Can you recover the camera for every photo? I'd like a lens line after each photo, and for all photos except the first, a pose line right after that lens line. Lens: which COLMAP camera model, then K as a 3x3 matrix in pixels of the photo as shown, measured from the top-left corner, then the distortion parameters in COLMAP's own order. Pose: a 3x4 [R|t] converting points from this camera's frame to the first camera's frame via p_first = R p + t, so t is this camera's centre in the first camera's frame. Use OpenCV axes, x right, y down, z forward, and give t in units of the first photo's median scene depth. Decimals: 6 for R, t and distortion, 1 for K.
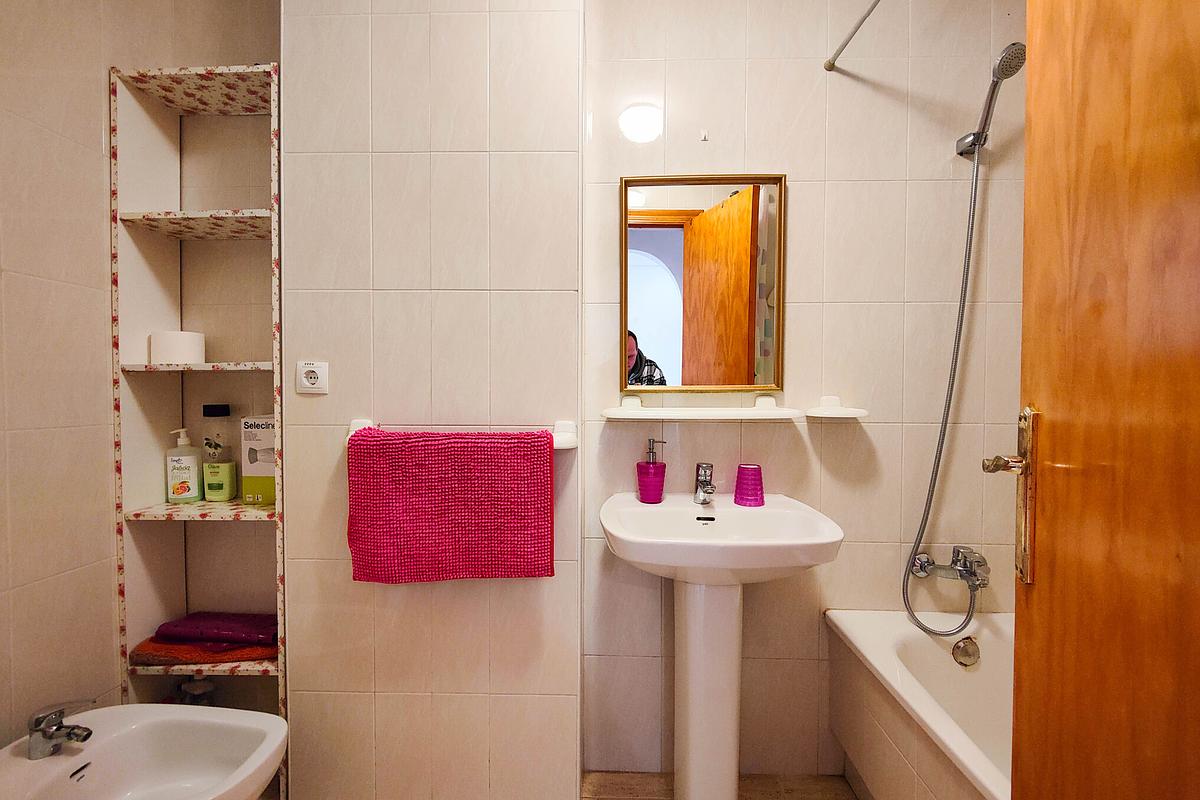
lens RADIAL K [[523.5, 0, 600.3], [0, 523.5, 395.1], [0, 0, 1]] dist [0.019392, -0.013848]
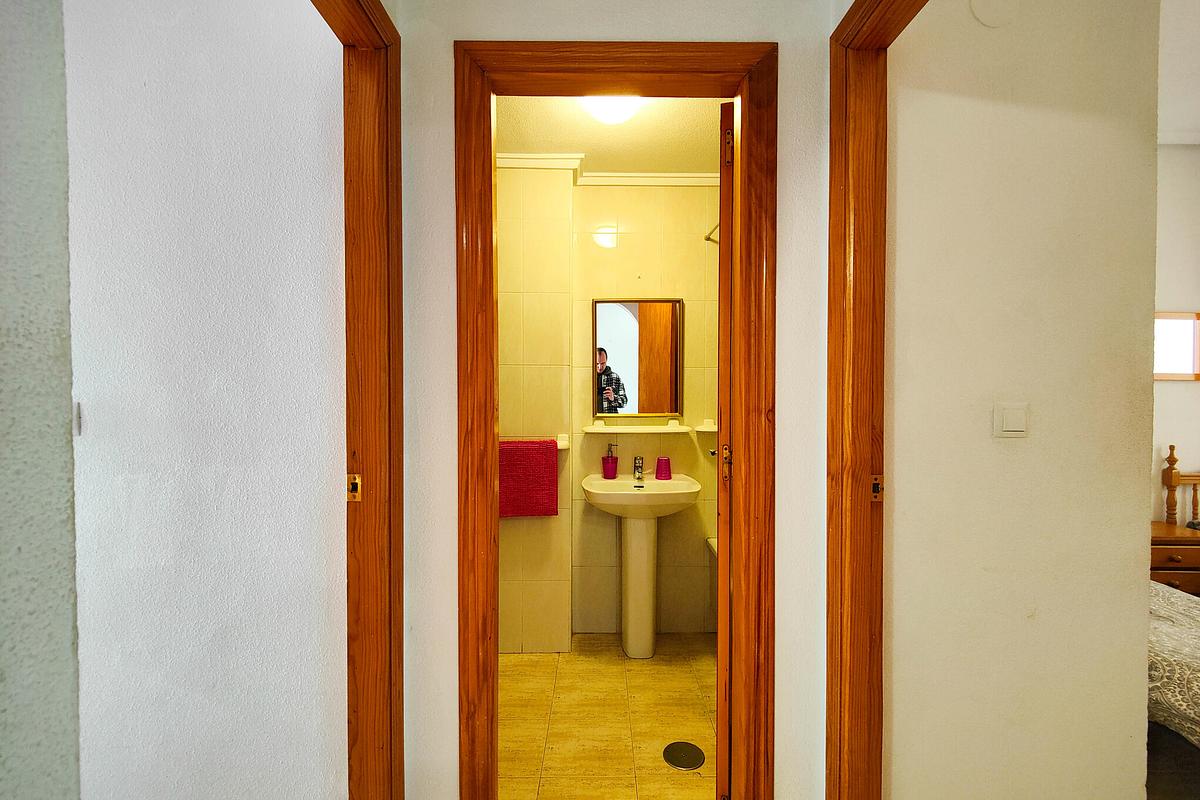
lens RADIAL K [[523.5, 0, 602.0], [0, 523.5, 405.8], [0, 0, 1]] dist [0.019392, -0.013848]
pose [[0.998165, -0.001768, 0.060525, -0.039291], [0.001321, 0.999972, 0.007429, -0.060118], [-0.060537, -0.007335, 0.998139, -0.799721]]
